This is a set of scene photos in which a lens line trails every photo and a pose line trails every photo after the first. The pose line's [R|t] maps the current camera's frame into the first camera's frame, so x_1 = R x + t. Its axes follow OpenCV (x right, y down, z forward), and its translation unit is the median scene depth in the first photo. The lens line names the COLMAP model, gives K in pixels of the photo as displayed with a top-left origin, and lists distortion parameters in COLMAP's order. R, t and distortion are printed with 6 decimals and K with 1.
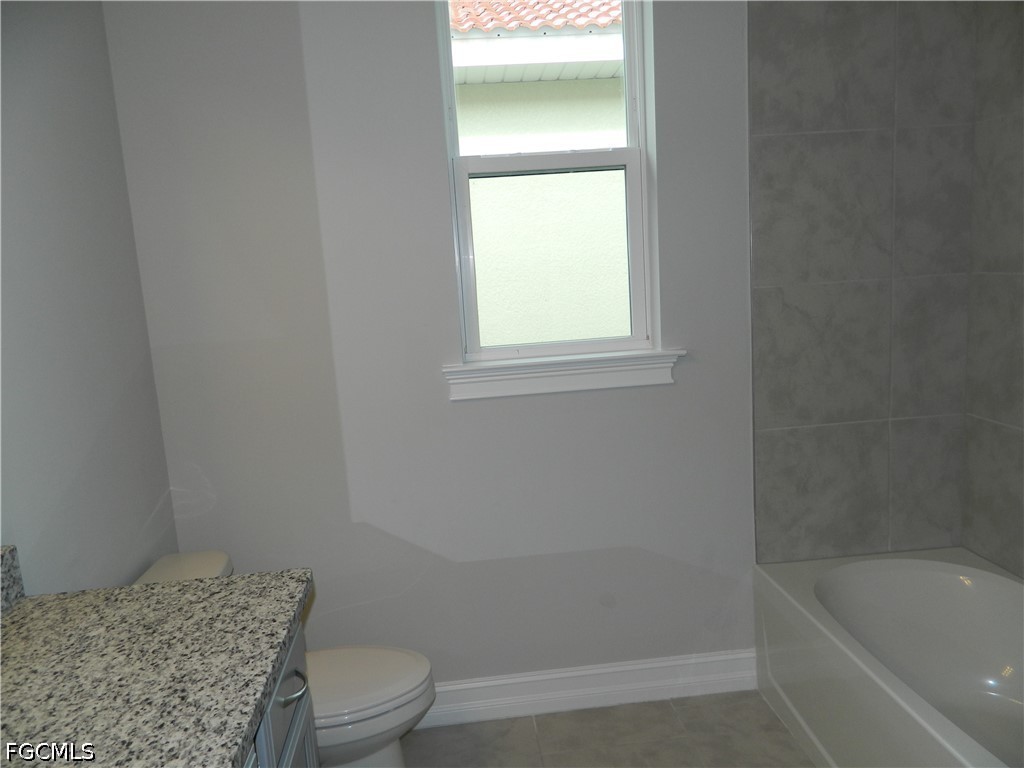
lens RADIAL K [[761.3, 0, 512.0], [0, 761.3, 384.0], [0, 0, 1]] dist [0.006182, 0.003187]
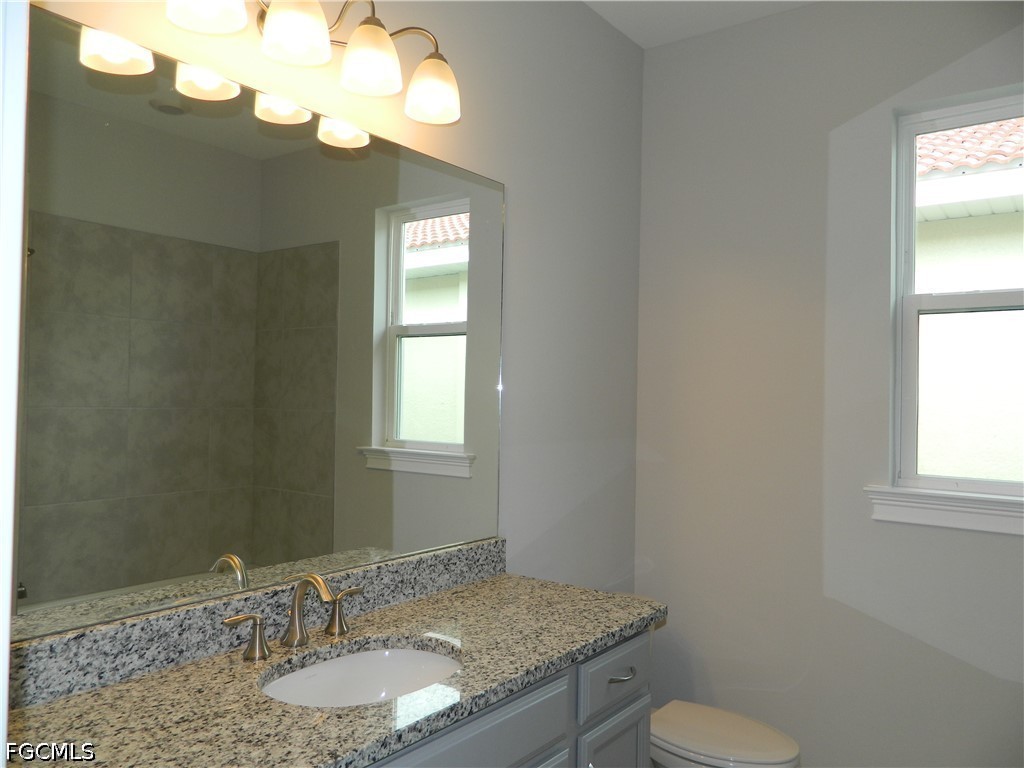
lens RADIAL K [[761.3, 0, 512.0], [0, 761.3, 384.0], [0, 0, 1]] dist [0.006182, 0.003187]
pose [[0.726527, 0.065980, -0.683963, 0.453585], [-0.174558, 0.980448, -0.090840, 0.036321], [0.664596, 0.185389, 0.723839, -0.224072]]
